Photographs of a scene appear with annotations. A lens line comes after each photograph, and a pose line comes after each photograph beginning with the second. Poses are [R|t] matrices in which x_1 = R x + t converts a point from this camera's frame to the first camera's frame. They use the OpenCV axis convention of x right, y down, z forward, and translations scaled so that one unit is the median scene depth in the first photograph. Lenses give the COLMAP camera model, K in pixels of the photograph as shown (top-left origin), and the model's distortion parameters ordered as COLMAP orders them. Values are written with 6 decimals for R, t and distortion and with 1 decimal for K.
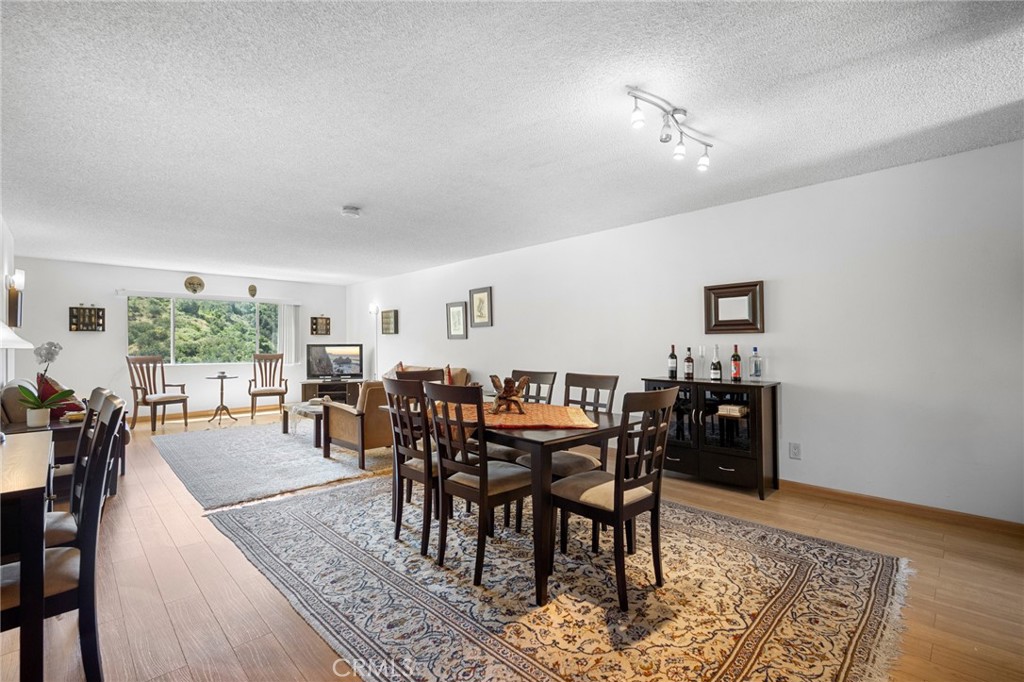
lens RADIAL K [[456.2, 0, 517.5], [0, 456.2, 345.3], [0, 0, 1]] dist [0.000383, -0.000001]
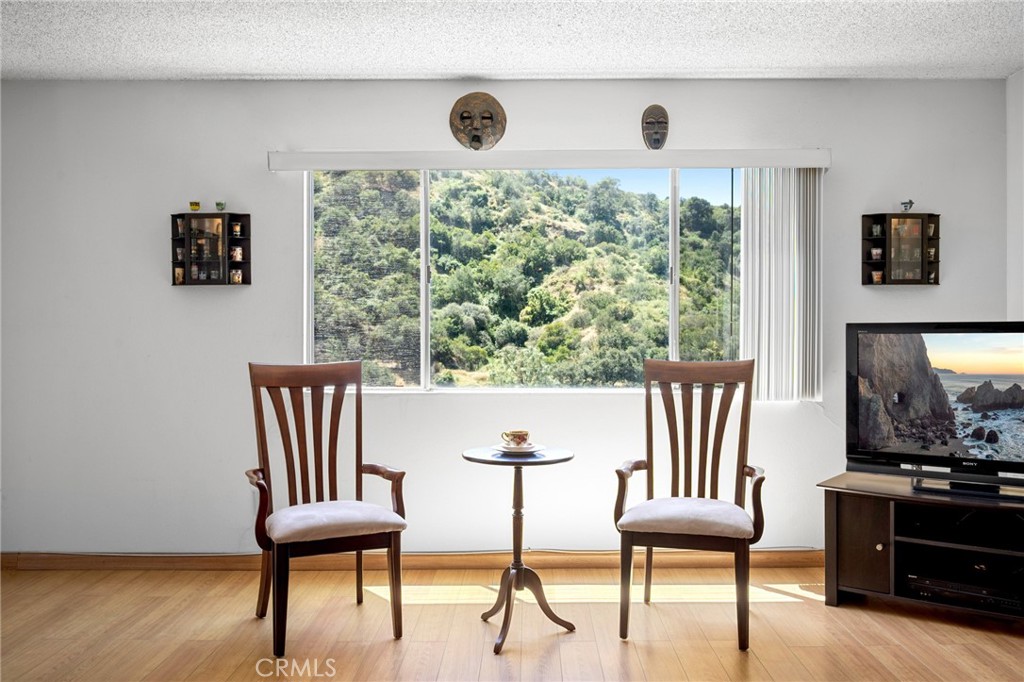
lens RADIAL K [[894.0, 0, 534.4], [0, 894.0, 339.2], [0, 0, 1]] dist [-0.006317, -0.004414]
pose [[0.718049, 0.008313, -0.695943, -0.280127], [0.000249, 0.999926, 0.012201, 0.000643], [0.695992, -0.008934, 0.717994, 0.607937]]
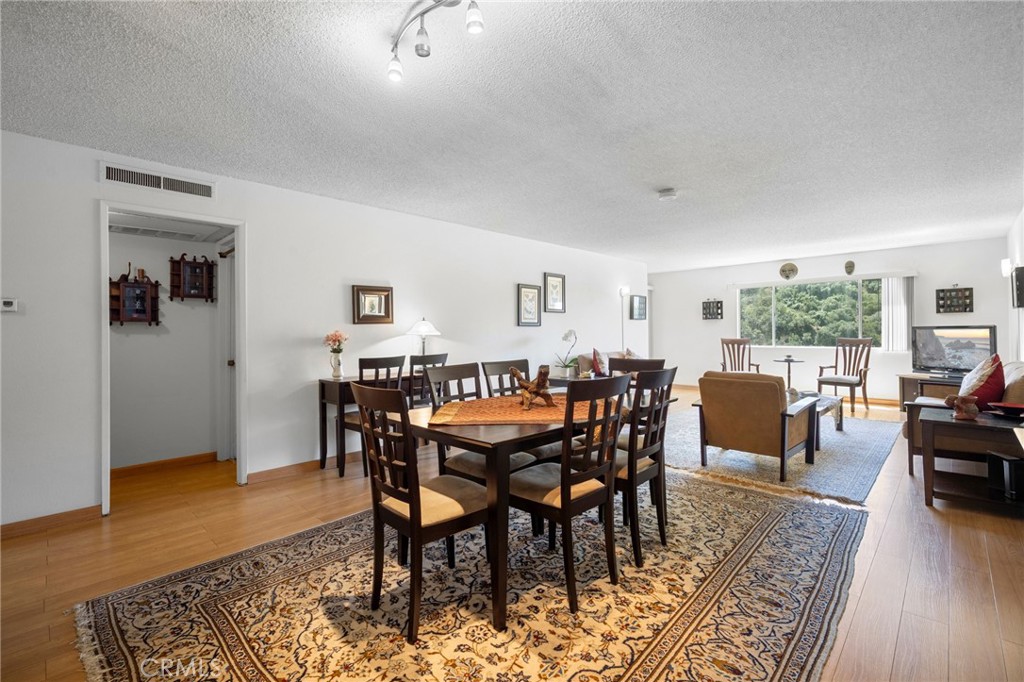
lens RADIAL K [[456.2, 0, 512.5], [0, 456.2, 333.7], [0, 0, 1]] dist [0.000383, -0.000001]
pose [[0.023866, 0.004012, -0.999707, 0.319550], [0.010848, 0.999932, 0.004272, -0.000709], [0.999656, -0.010946, 0.023821, 0.338284]]
